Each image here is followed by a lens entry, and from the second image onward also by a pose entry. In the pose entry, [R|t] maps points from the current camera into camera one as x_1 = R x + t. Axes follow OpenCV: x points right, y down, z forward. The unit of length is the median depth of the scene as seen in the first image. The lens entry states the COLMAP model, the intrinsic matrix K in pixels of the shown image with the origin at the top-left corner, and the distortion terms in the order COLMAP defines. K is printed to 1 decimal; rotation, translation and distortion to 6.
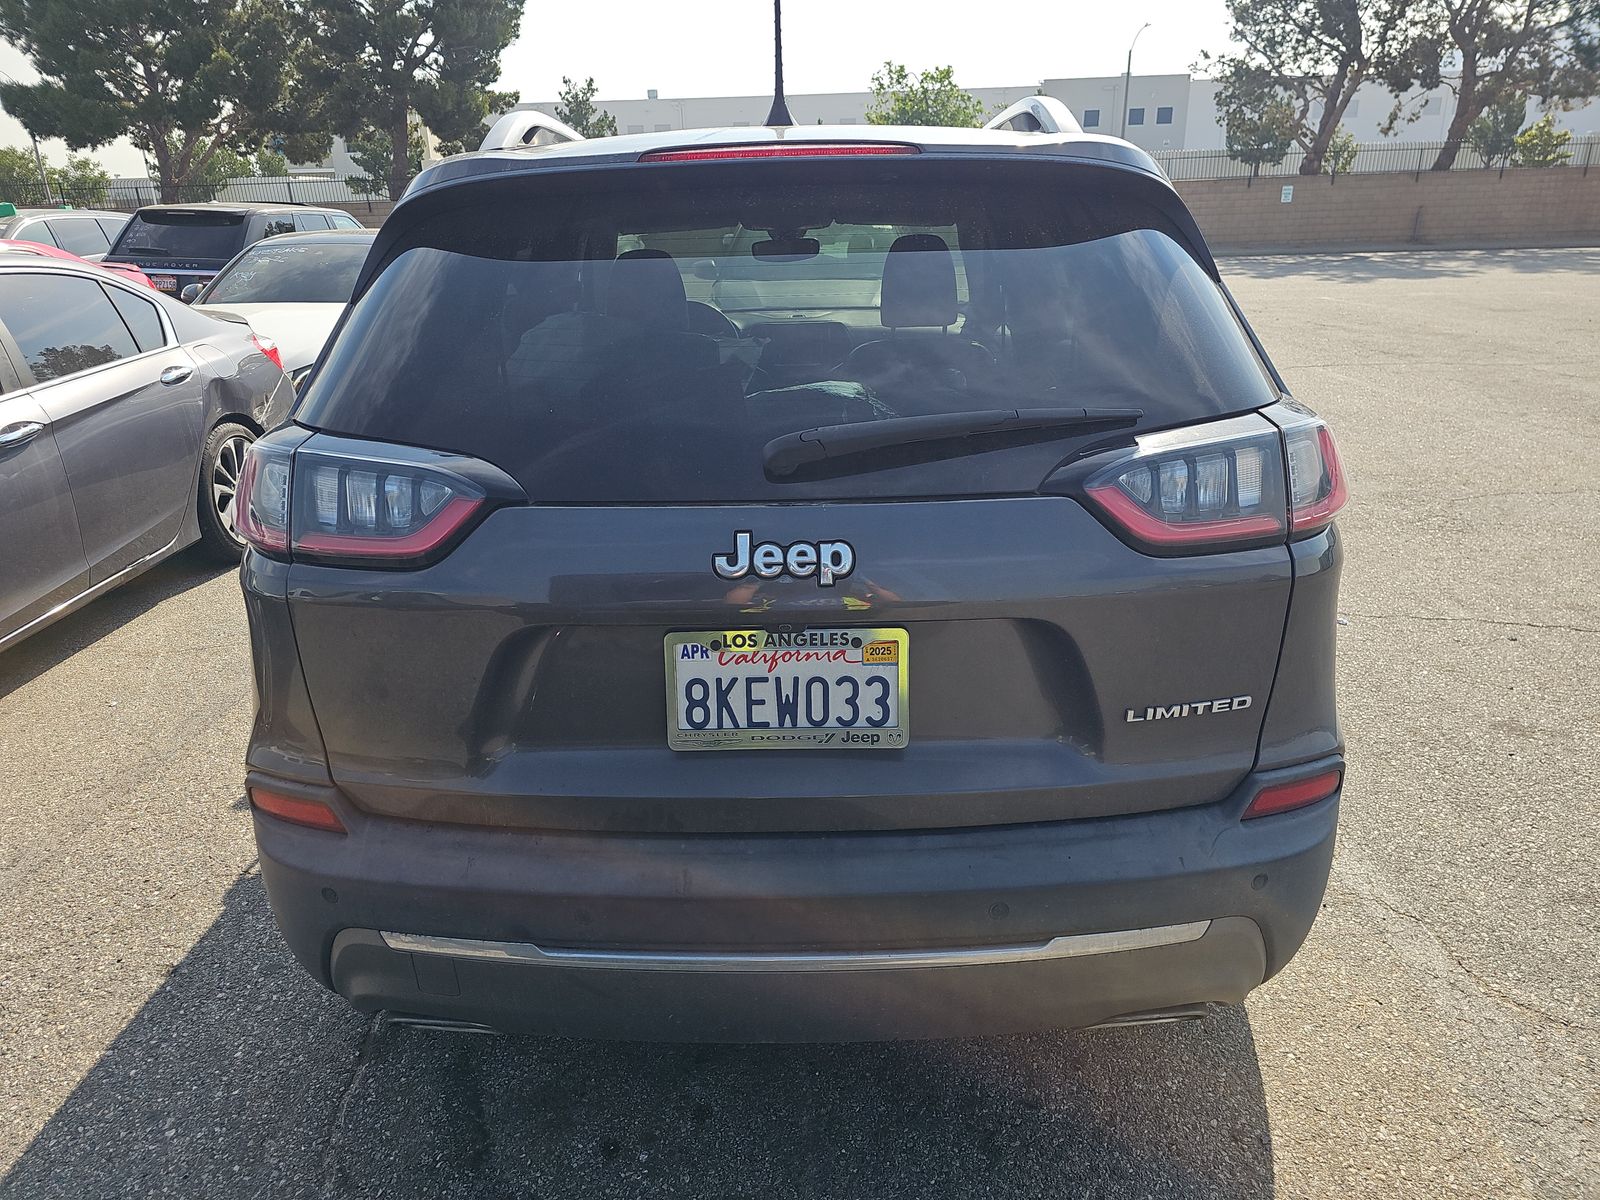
lens RADIAL K [[1085.9, 0, 760.8], [0, 1085.9, 603.8], [0, 0, 1]] dist [0.019917, -0.015008]
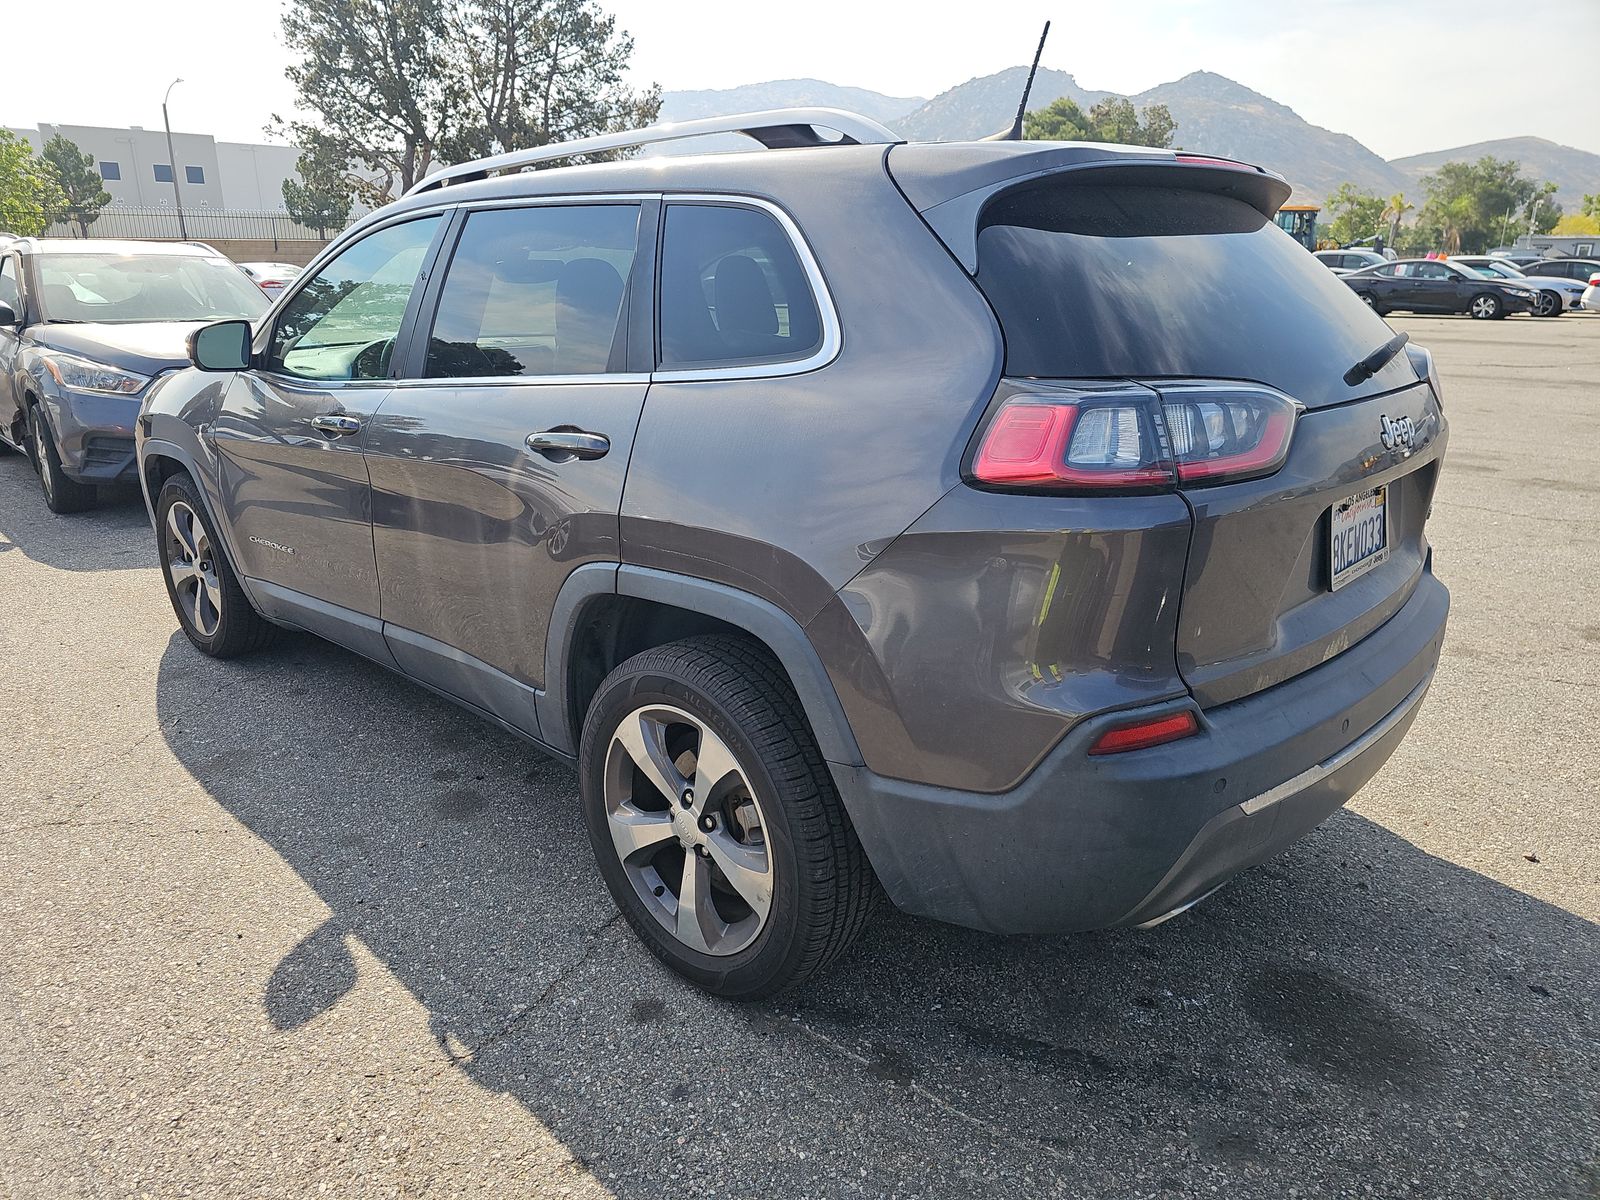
lens RADIAL K [[1085.9, 0, 792.5], [0, 1085.9, 594.9], [0, 0, 1]] dist [0.019917, -0.015008]
pose [[0.674537, -0.190893, 0.713134, -0.094221], [0.234823, 0.971300, 0.037886, -0.004331], [-0.699899, 0.141905, 0.700004, 0.032631]]
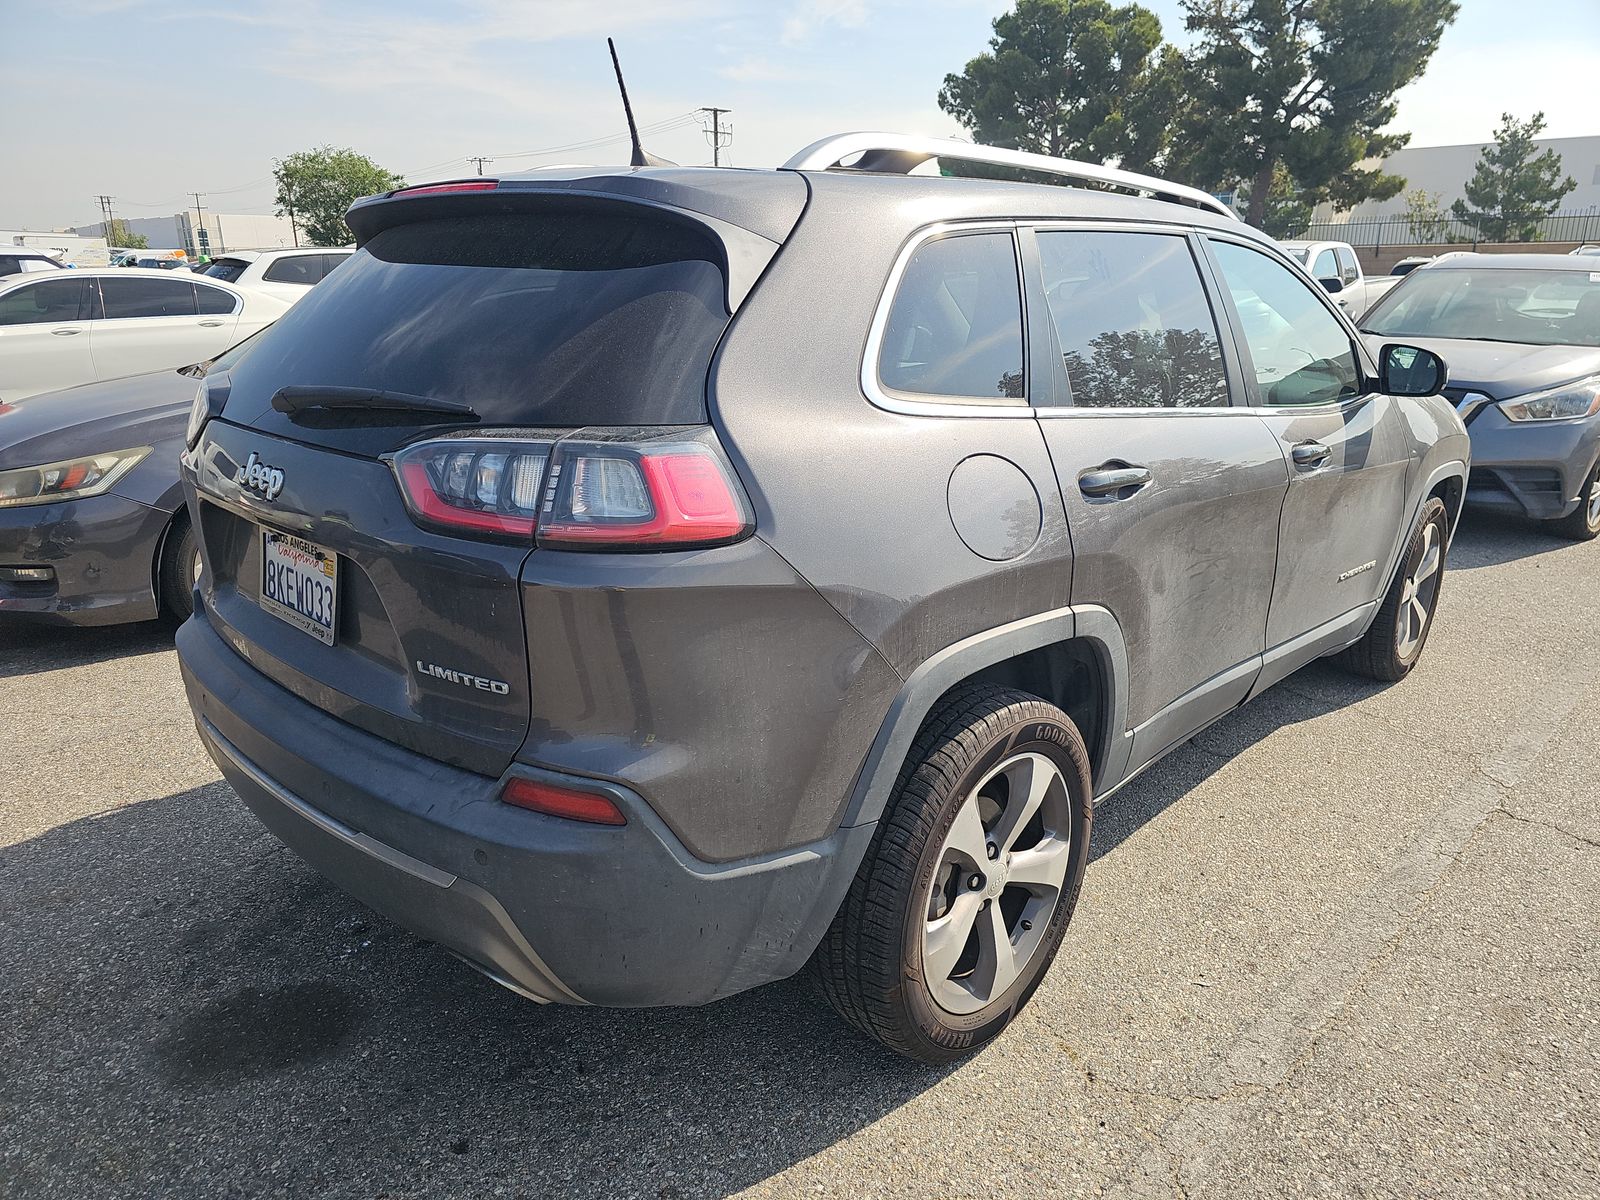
lens RADIAL K [[1085.9, 0, 797.4], [0, 1085.9, 607.1], [0, 0, 1]] dist [0.019917, -0.015008]
pose [[0.730488, 0.225209, -0.644724, 0.082553], [-0.249817, 0.966750, 0.054647, -0.007216], [0.635594, 0.121144, 0.762460, 0.022837]]
